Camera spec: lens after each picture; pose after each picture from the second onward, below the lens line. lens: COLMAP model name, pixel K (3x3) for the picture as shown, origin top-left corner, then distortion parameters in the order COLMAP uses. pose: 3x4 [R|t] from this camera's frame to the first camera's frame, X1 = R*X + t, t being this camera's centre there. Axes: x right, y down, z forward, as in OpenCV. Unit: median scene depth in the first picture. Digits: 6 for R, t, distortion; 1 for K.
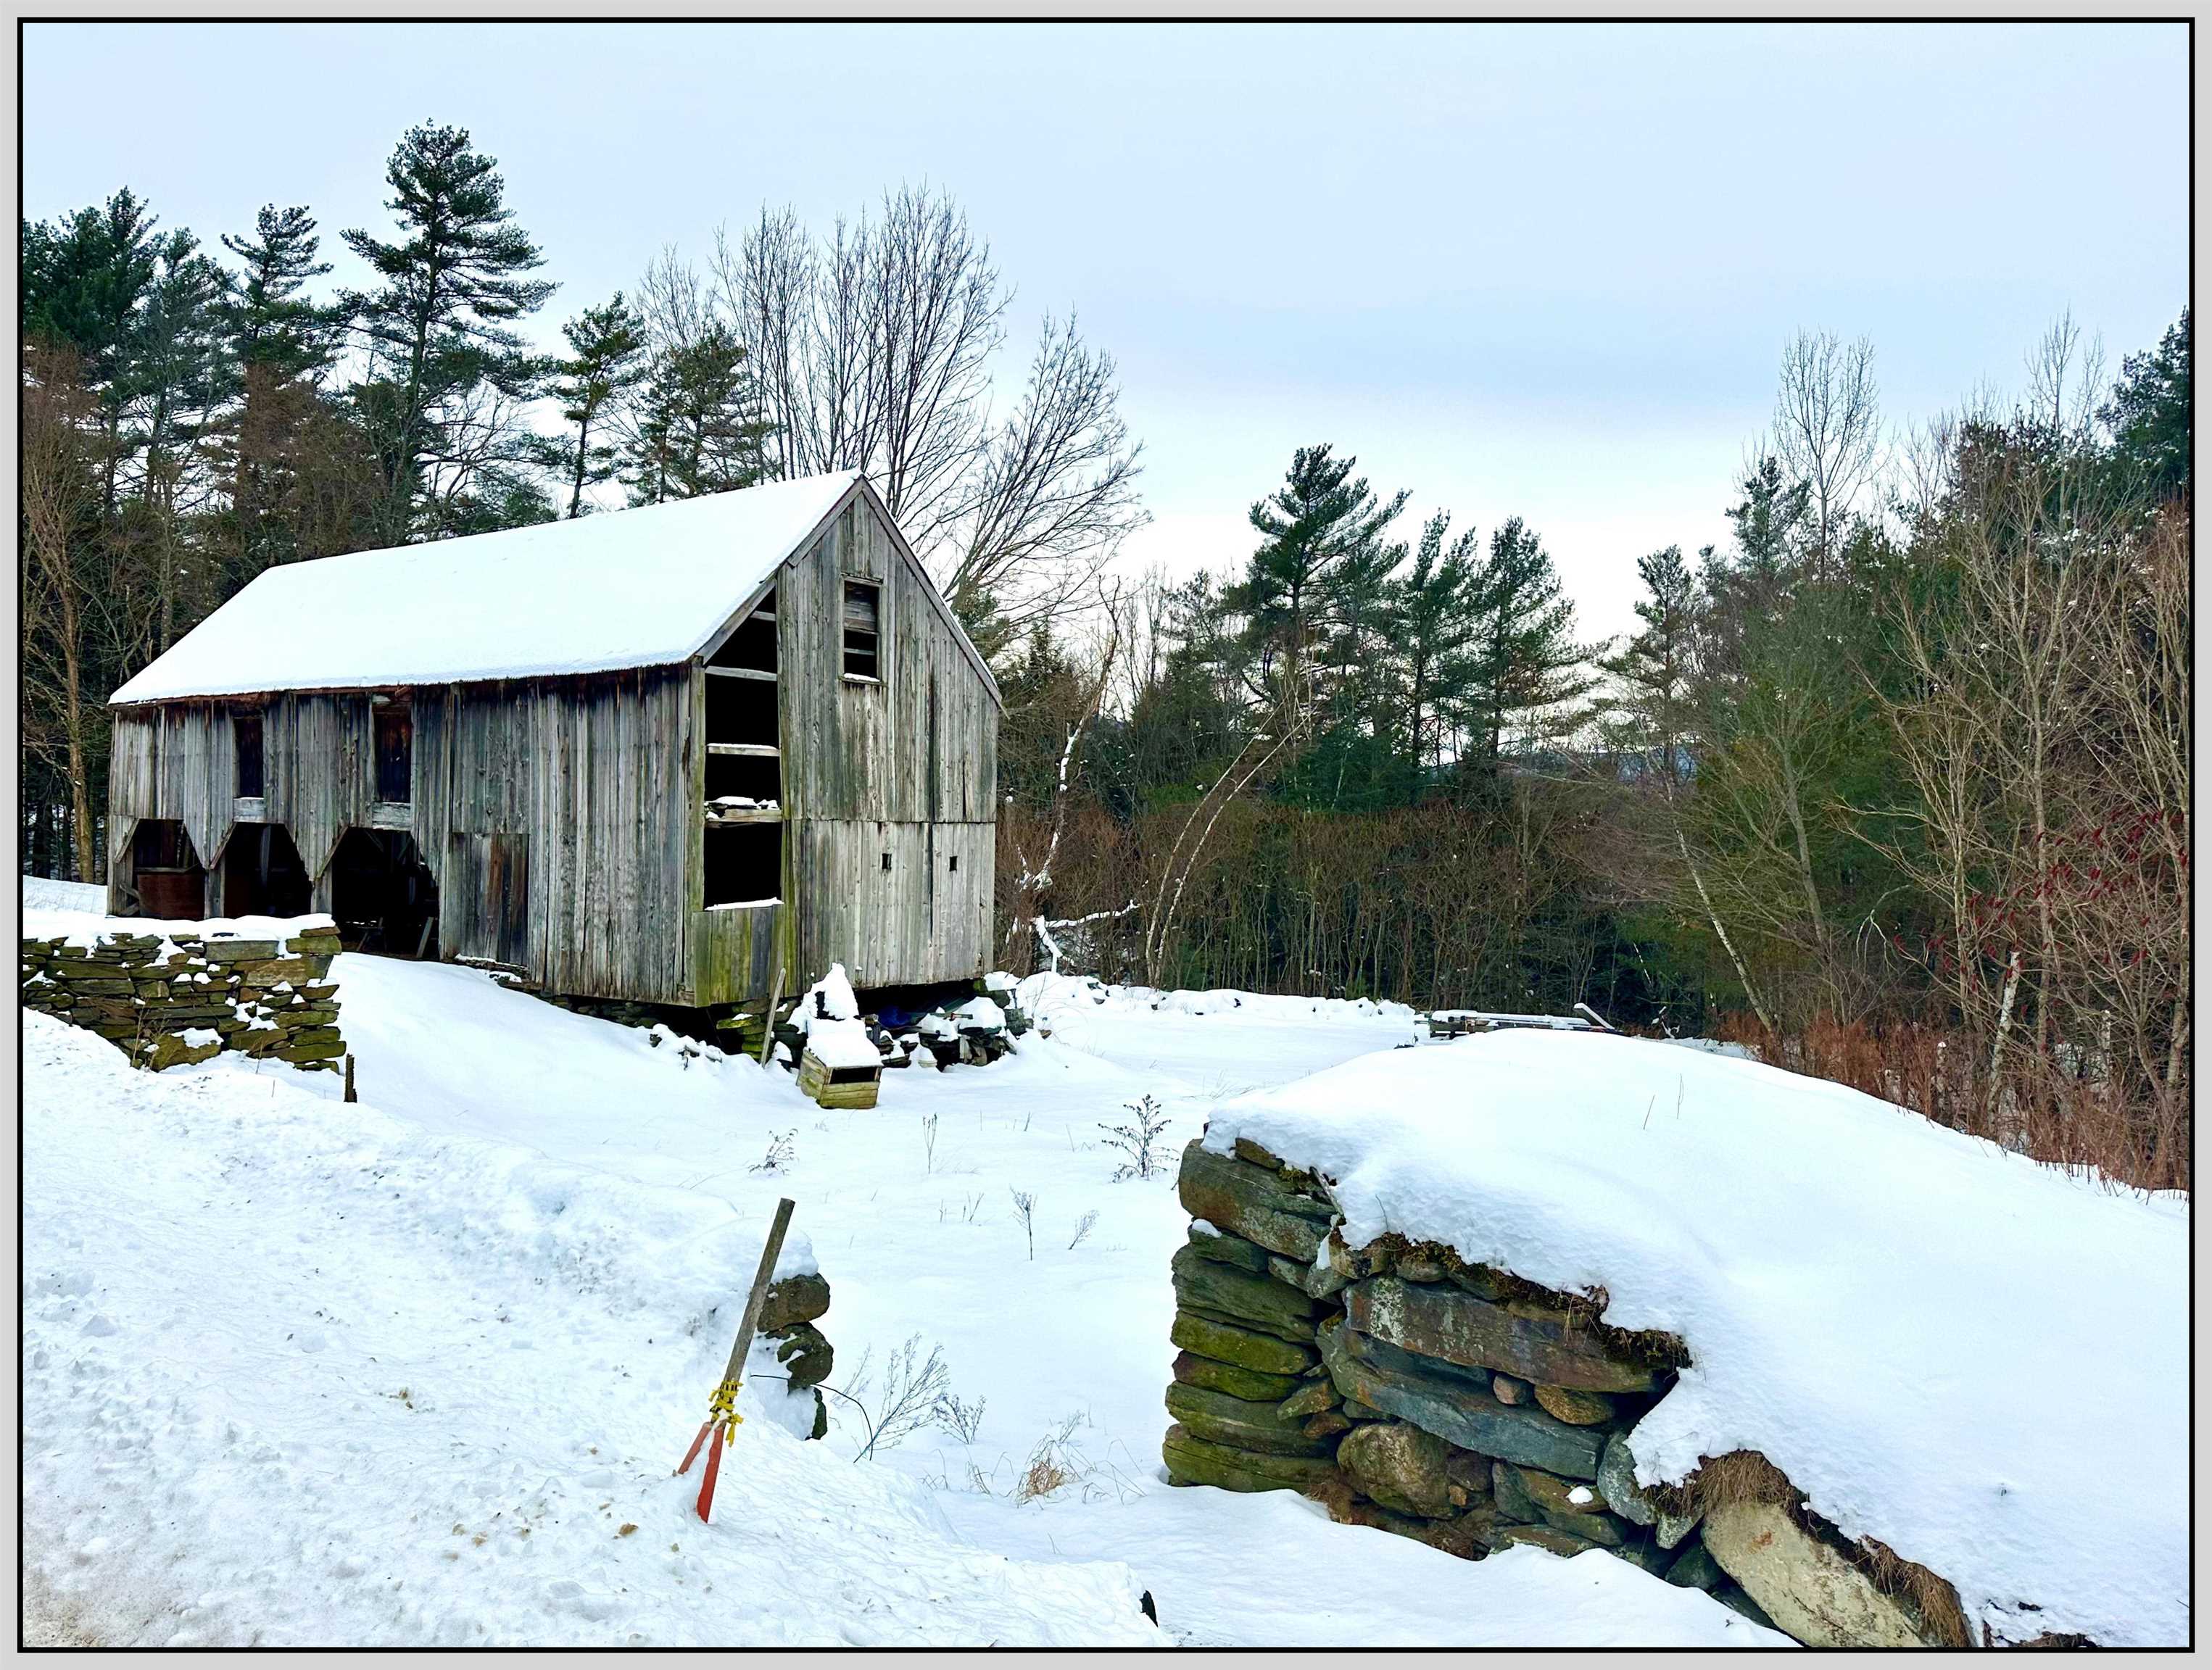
lens RADIAL K [[1582.6, 0, 1096.7], [0, 1582.6, 835.9], [0, 0, 1]] dist [0.133061, -0.237650]
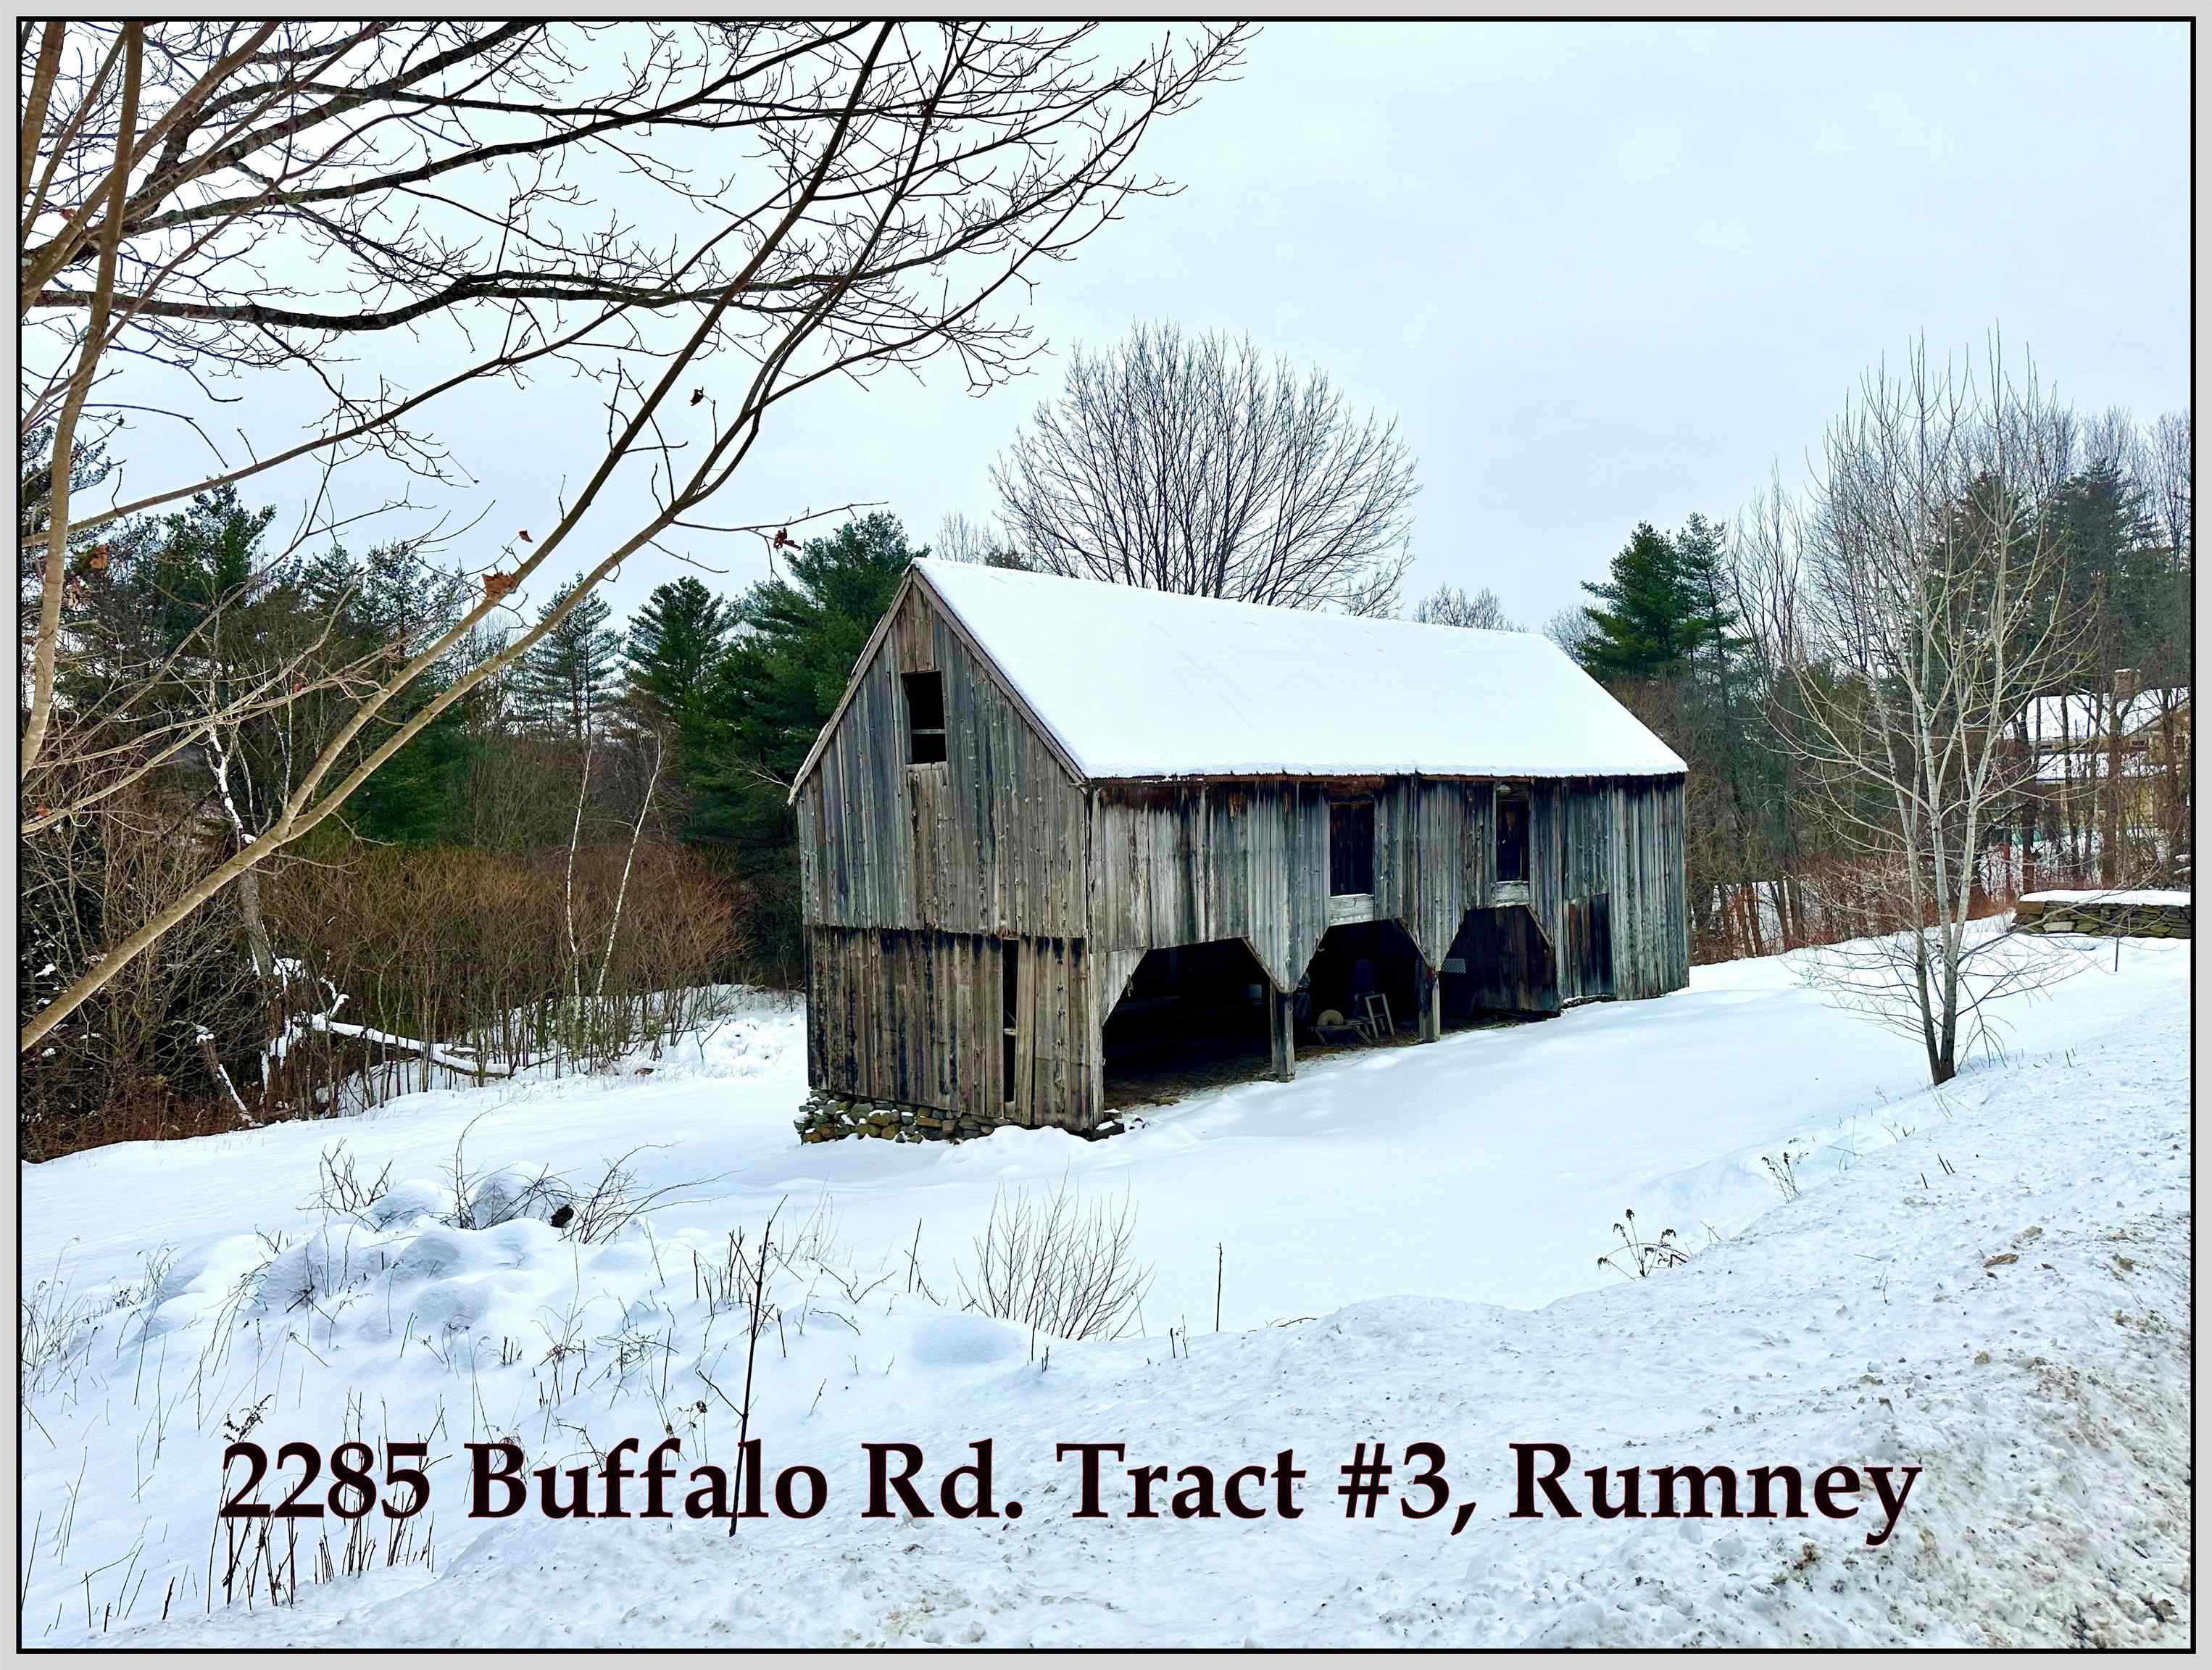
lens RADIAL K [[1582.9, 0, 1096.7], [0, 1582.9, 835.9], [0, 0, 1]] dist [0.133061, -0.237650]
pose [[0.085551, -0.050367, 0.995060, -1.581523], [0.026047, 0.998493, 0.048301, -0.114598], [-0.995993, 0.021786, 0.086734, 1.211279]]
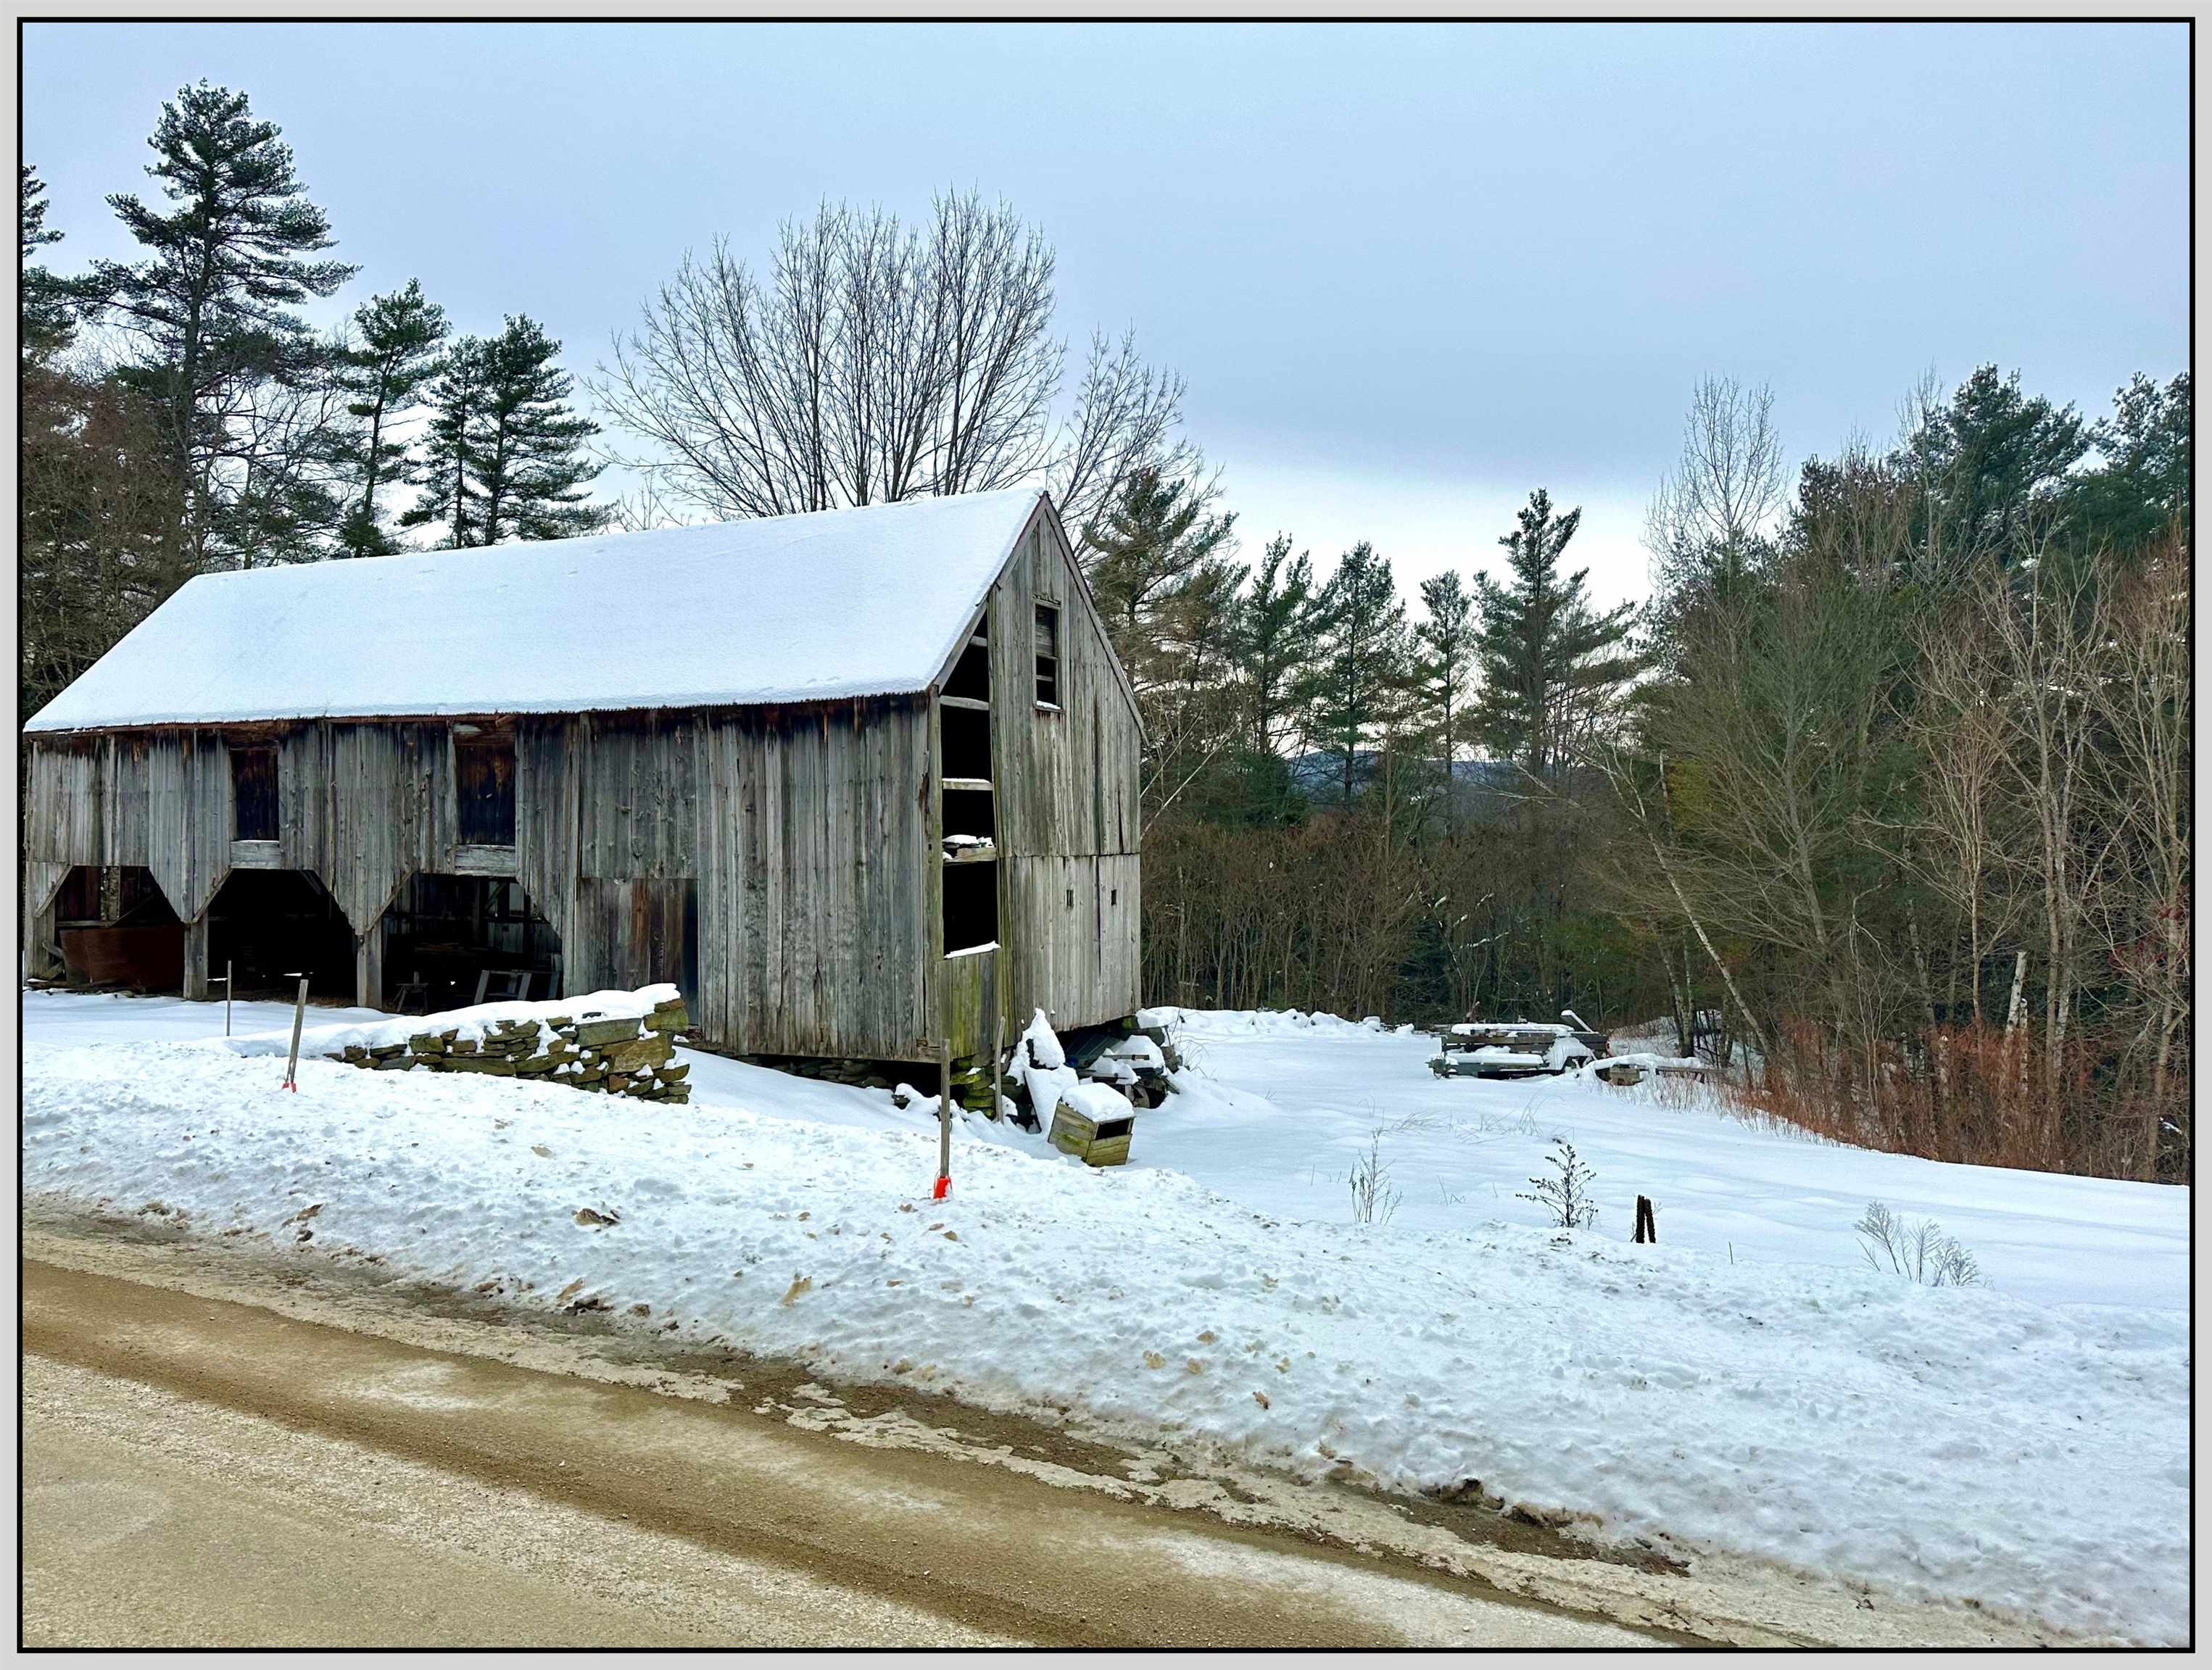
lens RADIAL K [[1554.4, 0, 1087.8], [0, 1554.4, 828.3], [0, 0, 1]] dist [0.107506, -0.135942]
pose [[0.979977, -0.017181, 0.198367, -0.289358], [0.018998, 0.999793, -0.007261, -0.017656], [-0.198201, 0.010884, 0.980101, 0.079669]]
